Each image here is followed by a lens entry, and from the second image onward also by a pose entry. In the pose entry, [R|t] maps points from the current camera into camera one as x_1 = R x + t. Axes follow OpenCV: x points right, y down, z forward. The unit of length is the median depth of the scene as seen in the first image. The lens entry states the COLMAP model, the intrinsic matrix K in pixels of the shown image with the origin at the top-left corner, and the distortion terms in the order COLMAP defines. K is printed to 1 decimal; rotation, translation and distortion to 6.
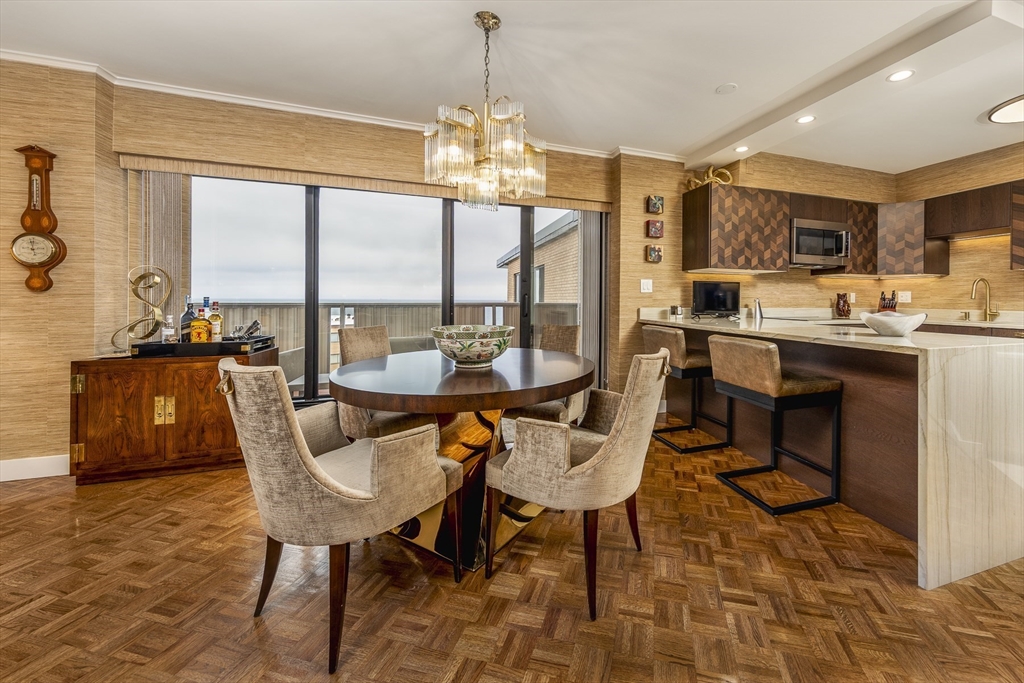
lens RADIAL K [[389.7, 0, 573.4], [0, 389.7, 294.9], [0, 0, 1]] dist [0.012338, -0.001242]
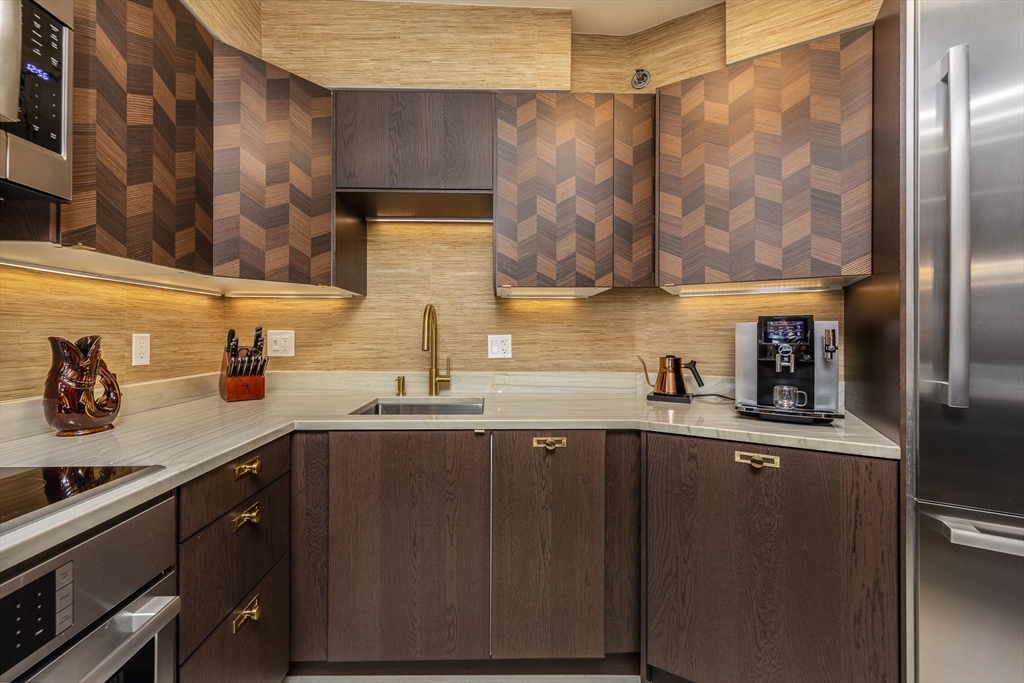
lens RADIAL K [[392.5, 0, 501.8], [0, 392.5, 336.5], [0, 0, 1]] dist [0.000316, -0.000989]
pose [[0.304264, -0.011989, 0.952512, 0.588930], [-0.003304, 0.999901, 0.013641, -0.009946], [-0.952582, -0.007298, 0.304194, 0.740399]]
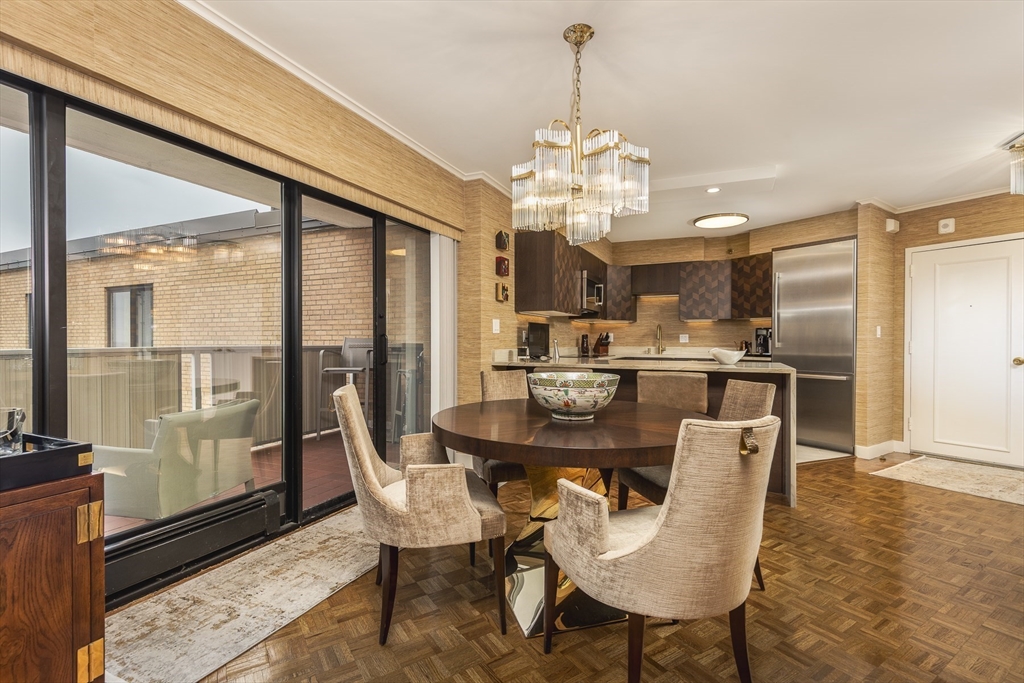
lens RADIAL K [[452.8, 0, 503.4], [0, 452.8, 342.1], [0, 0, 1]] dist [-0.001921, -0.000191]
pose [[0.710623, -0.010385, 0.703496, -0.534484], [-0.000030, 0.999891, 0.014791, -0.001208], [-0.703573, -0.010532, 0.710545, 0.199188]]
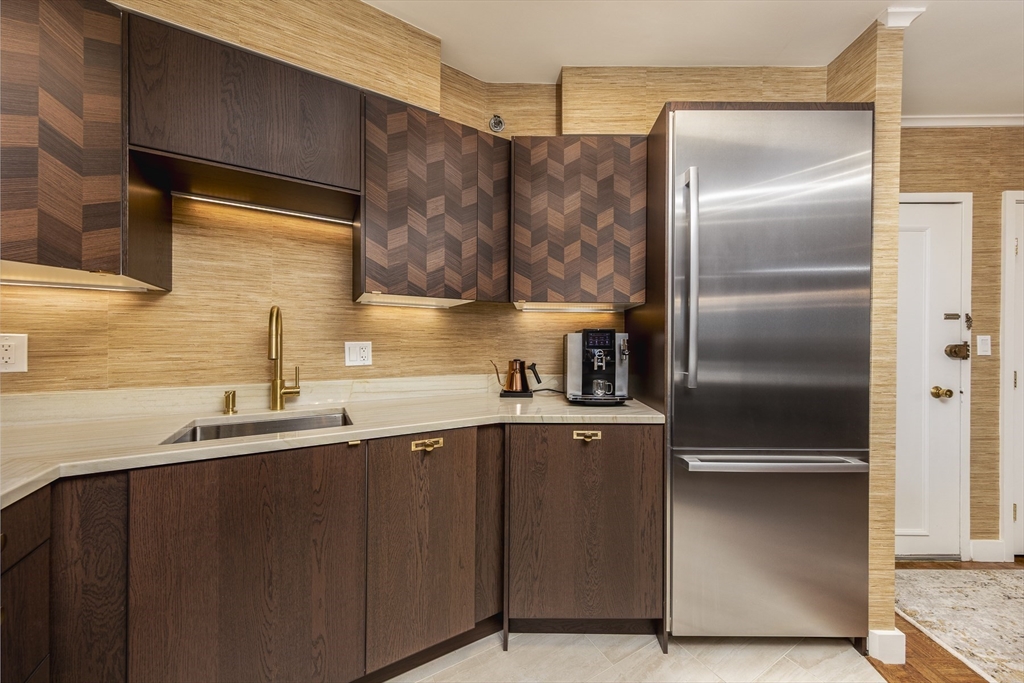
lens RADIAL K [[354.6, 0, 528.0], [0, 354.6, 344.8], [0, 0, 1]] dist [-0.000012, -0.000572]
pose [[-0.212656, -0.016684, 0.976985, 0.590227], [-0.012500, 0.999819, 0.014354, -0.010274], [-0.977047, -0.009160, -0.212826, 0.781947]]
